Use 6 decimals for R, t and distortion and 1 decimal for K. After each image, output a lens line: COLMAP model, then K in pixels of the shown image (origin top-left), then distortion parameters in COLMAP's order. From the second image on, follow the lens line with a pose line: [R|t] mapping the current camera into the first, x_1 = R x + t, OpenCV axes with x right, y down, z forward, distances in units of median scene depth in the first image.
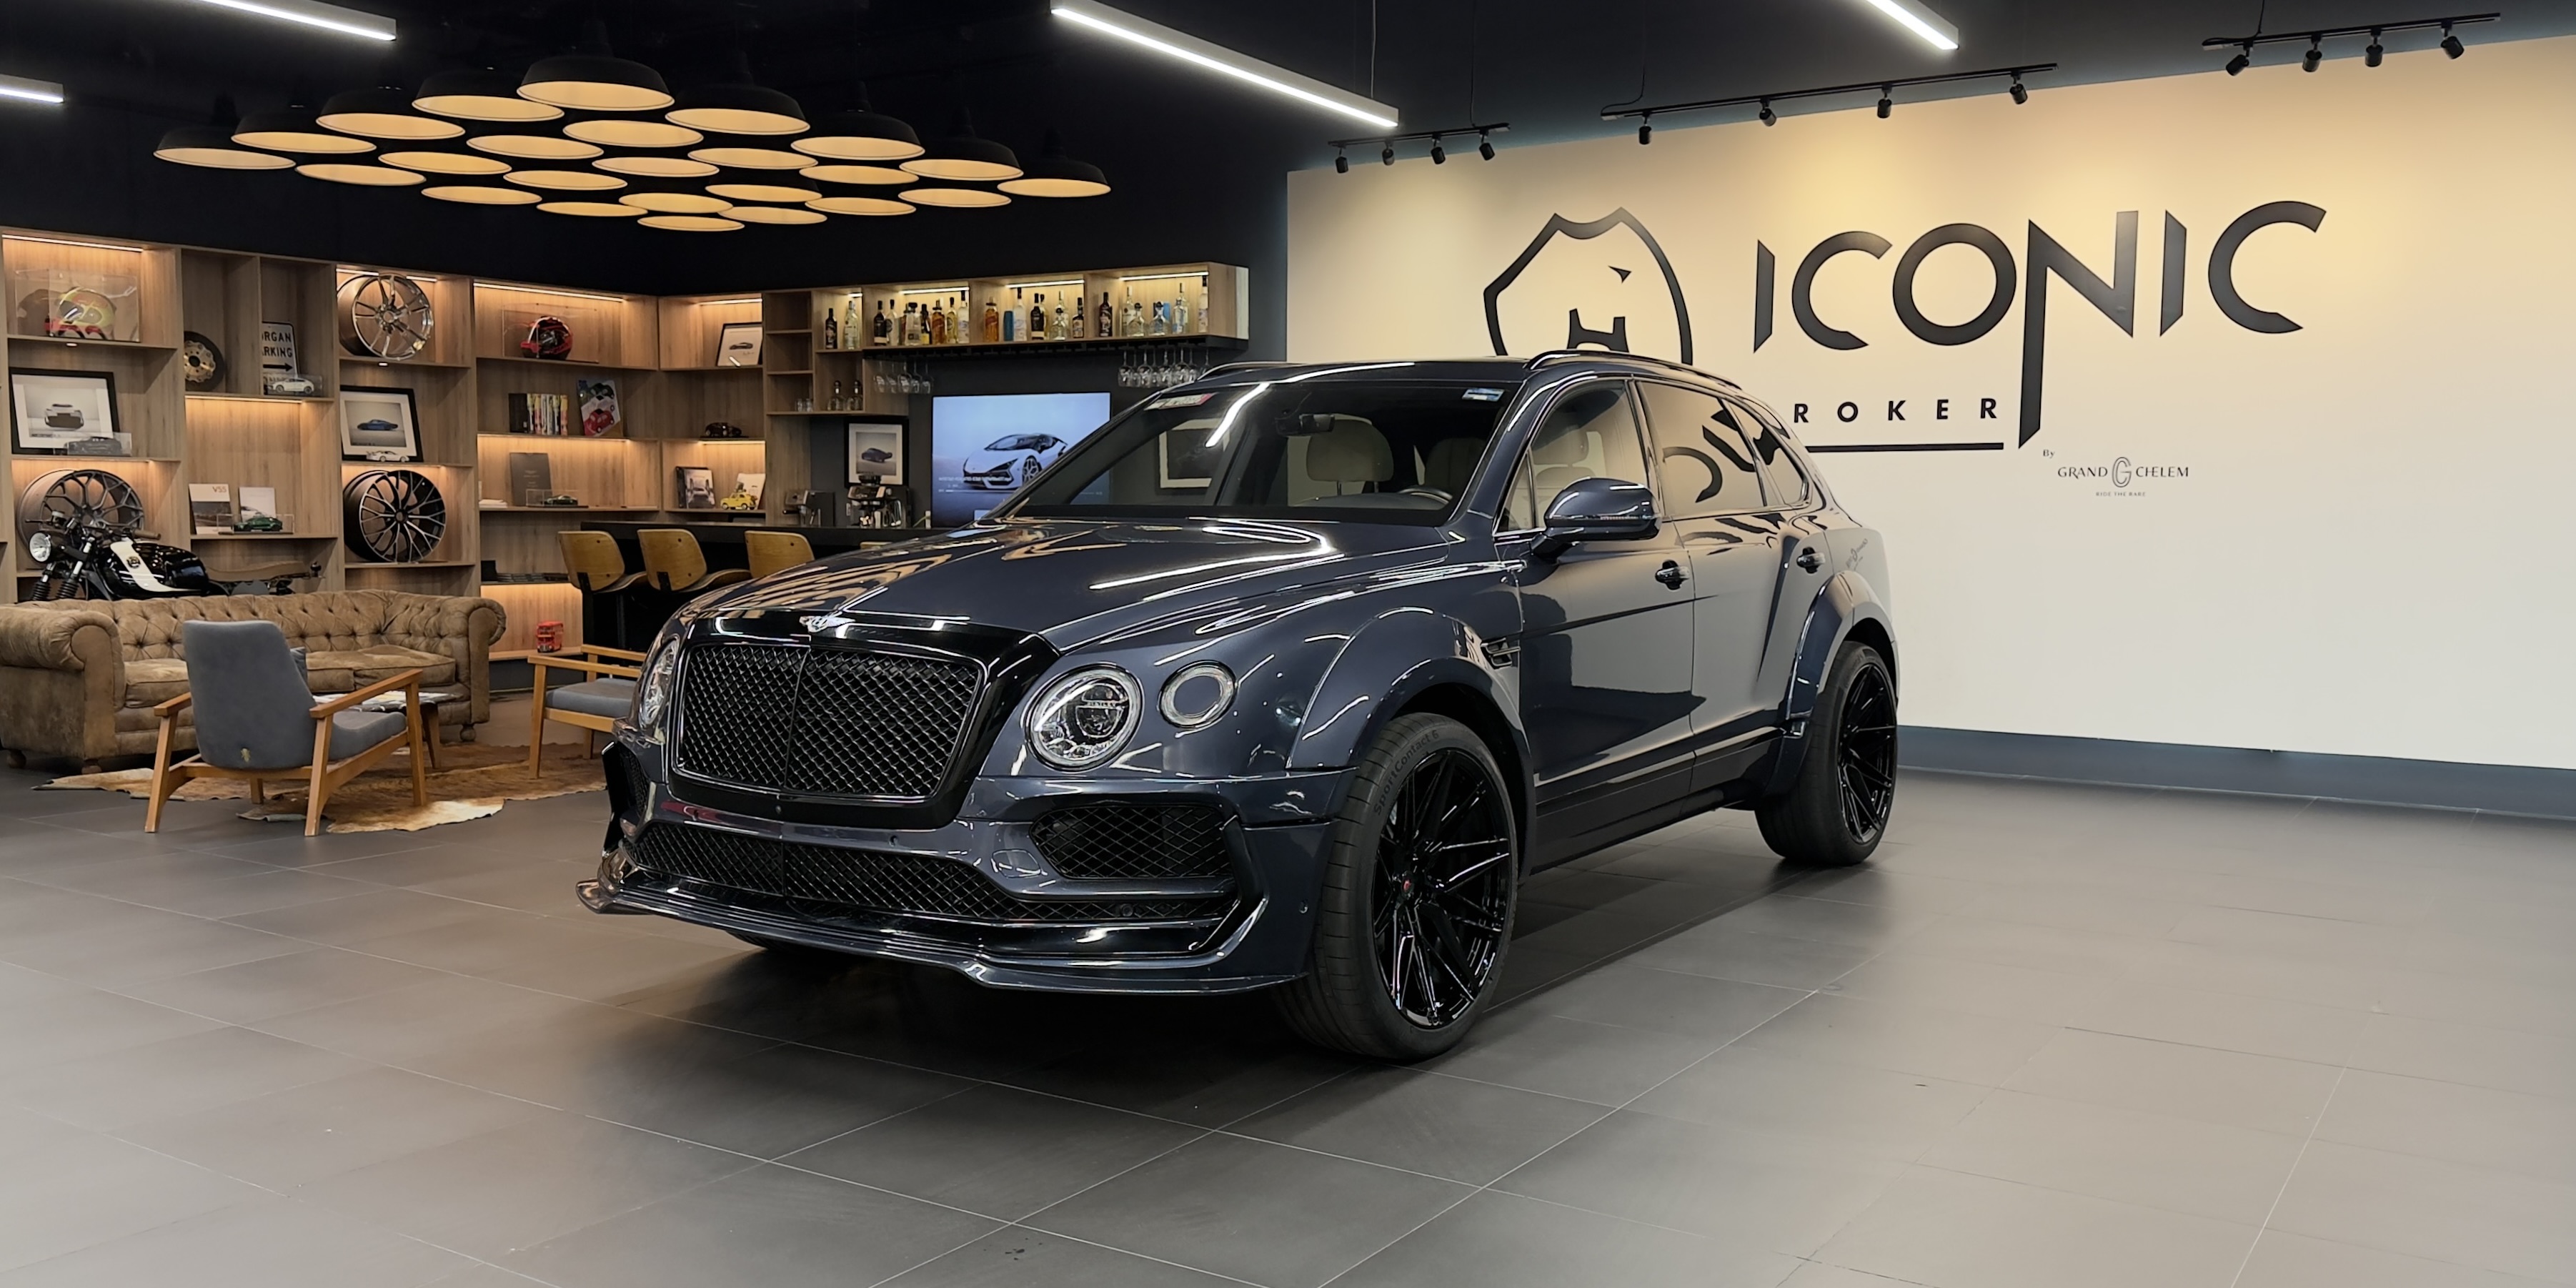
lens RADIAL K [[2047.9, 0, 1286.3], [0, 2047.9, 744.2], [0, 0, 1]] dist [0.105612, -0.141450]
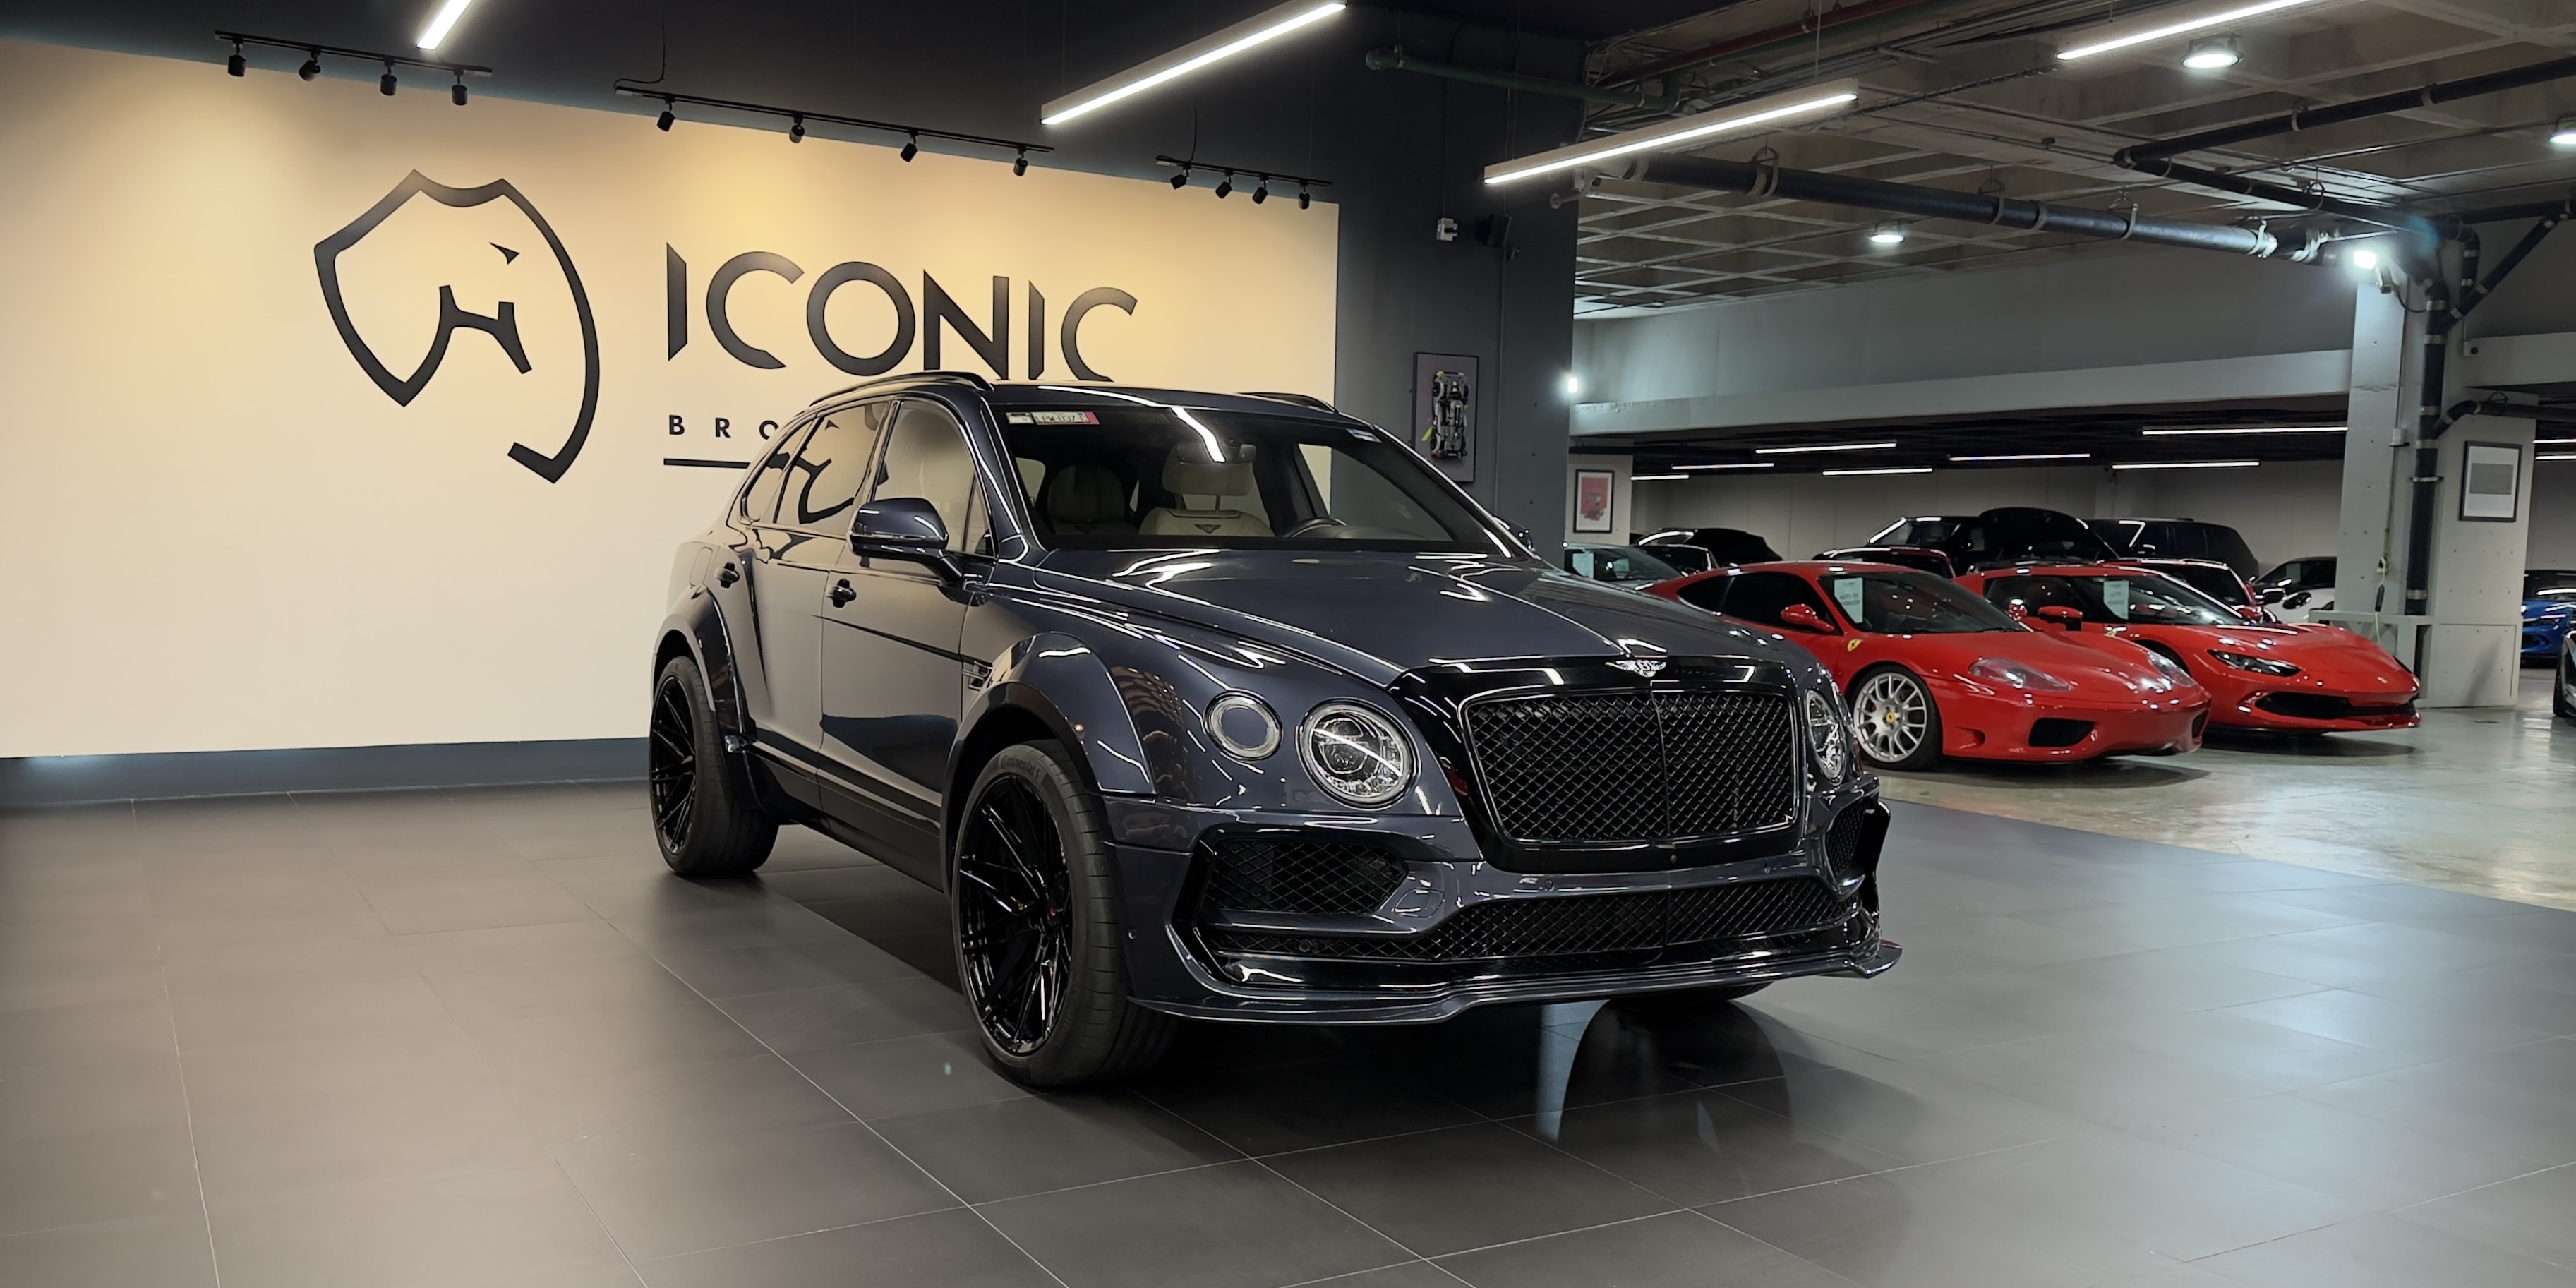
lens RADIAL K [[2006.1, 0, 1311.1], [0, 2006.1, 744.6], [0, 0, 1]] dist [0.200660, -0.336683]
pose [[0.445175, -0.087411, 0.891167, -0.441156], [0.086653, 0.994758, 0.054285, -0.032528], [-0.891241, 0.053056, 0.450416, 0.272806]]
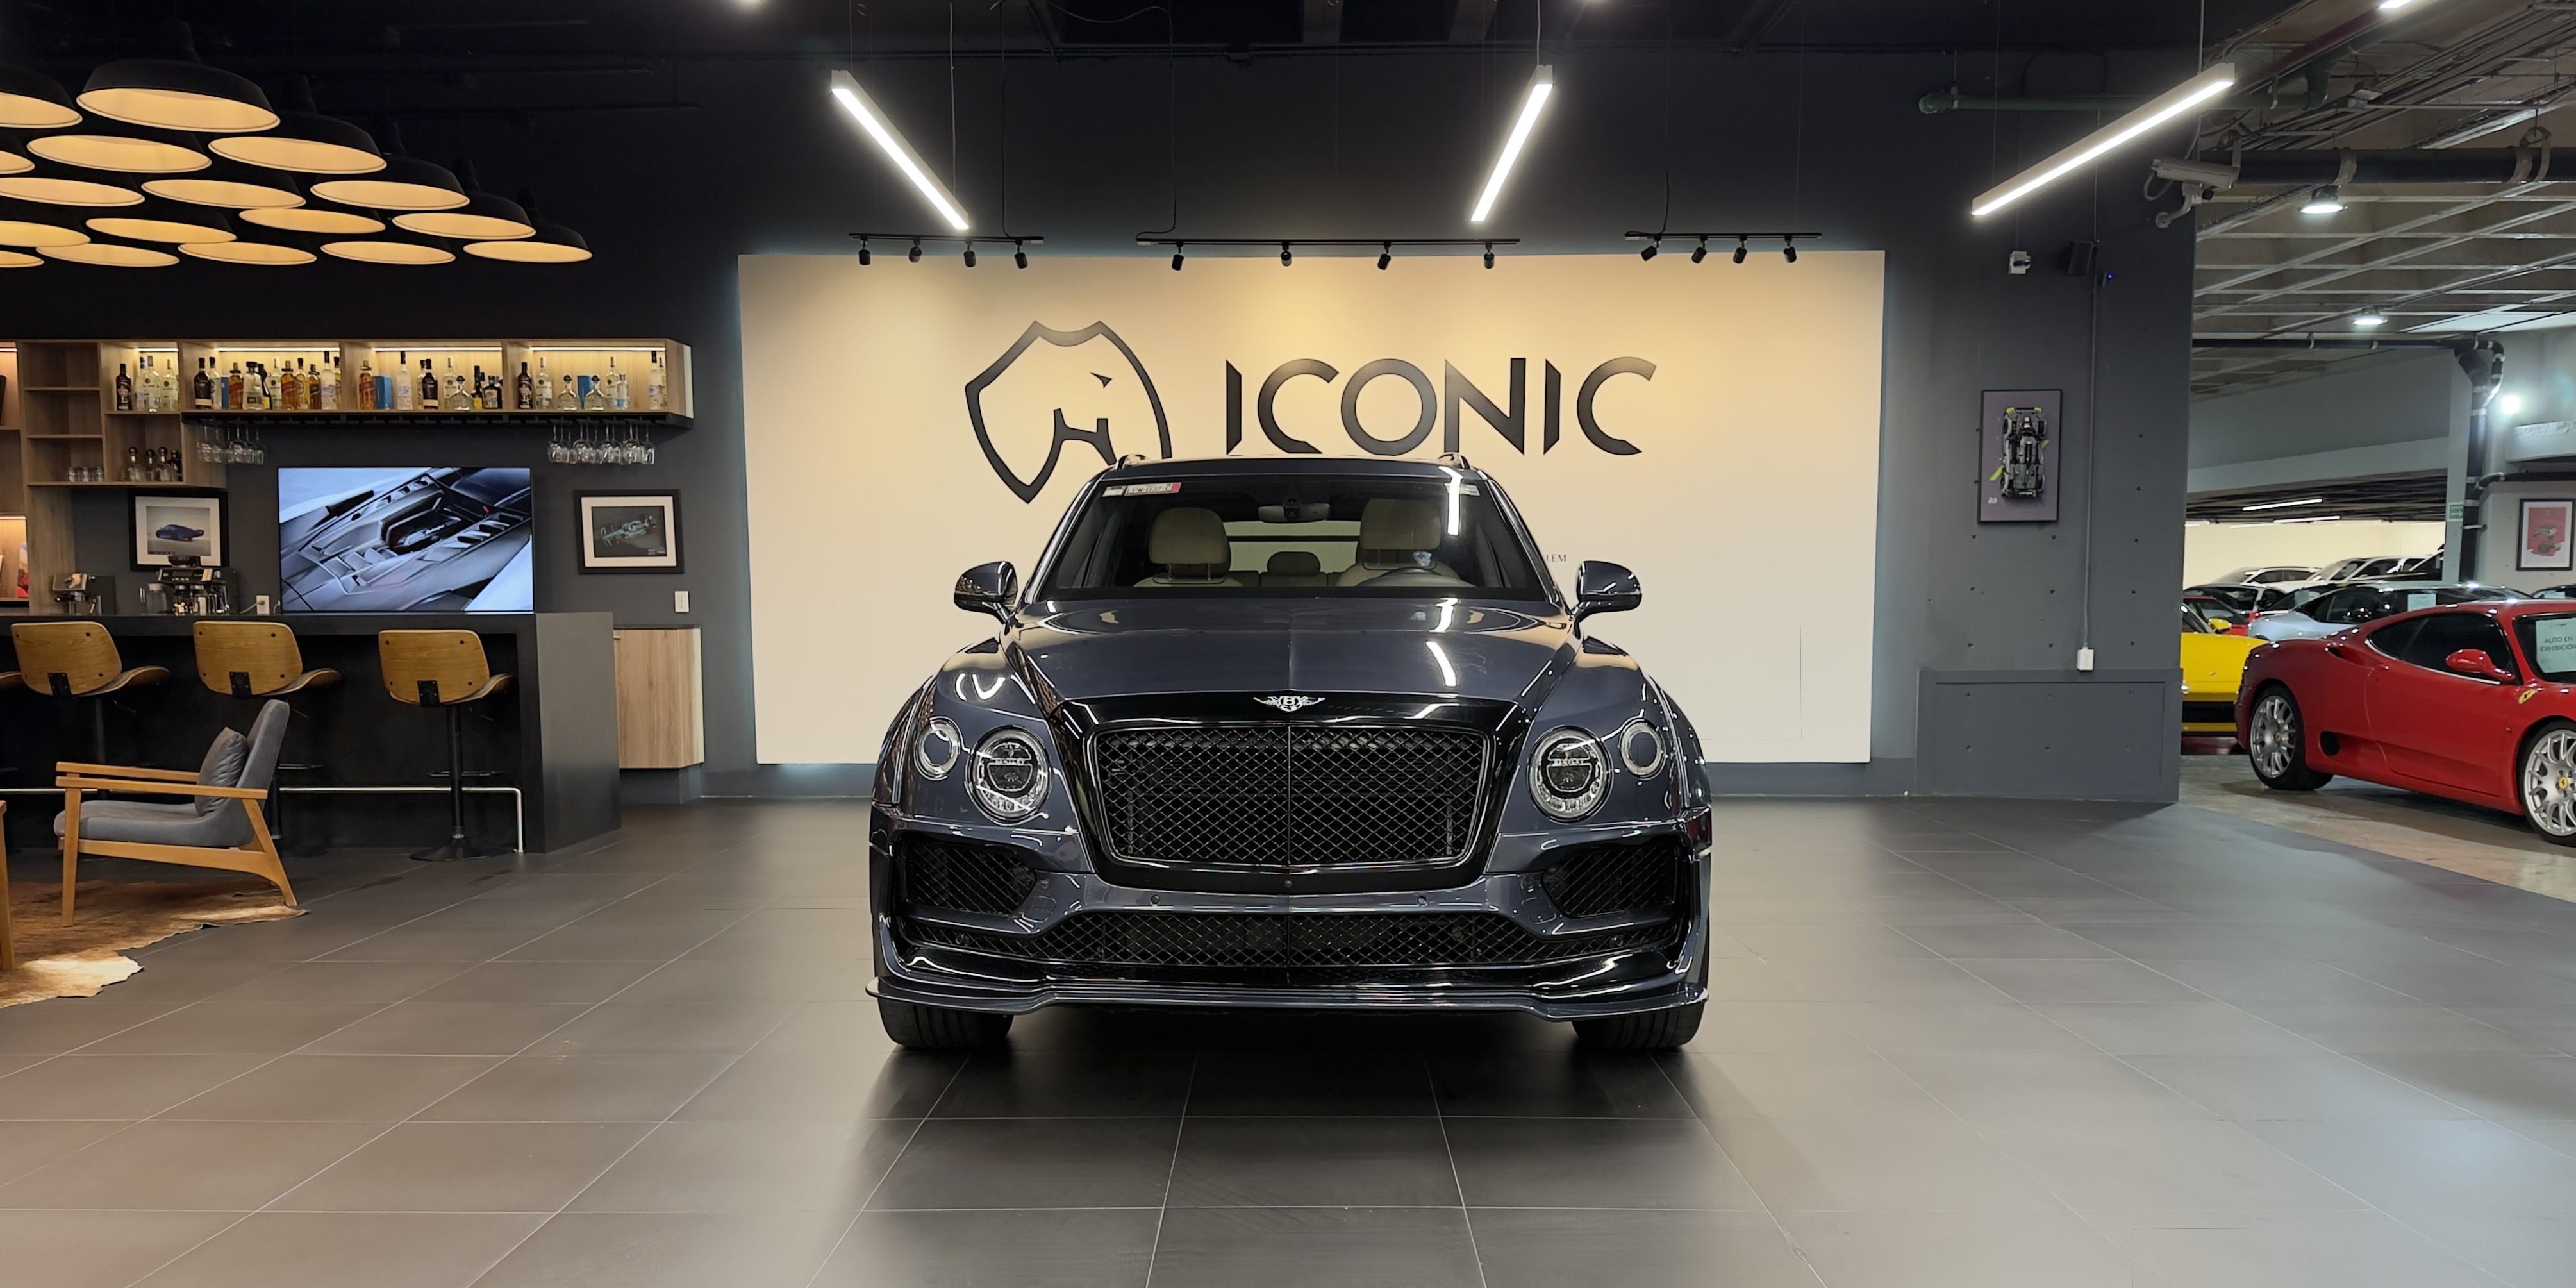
lens RADIAL K [[1870.9, 0, 1293.3], [0, 1870.9, 748.6], [0, 0, 1]] dist [0.143242, -0.249128]
pose [[0.836166, -0.053630, 0.545848, -0.287273], [0.070685, 0.997446, -0.010281, -0.009249], [-0.543903, 0.047180, 0.837821, 0.086191]]
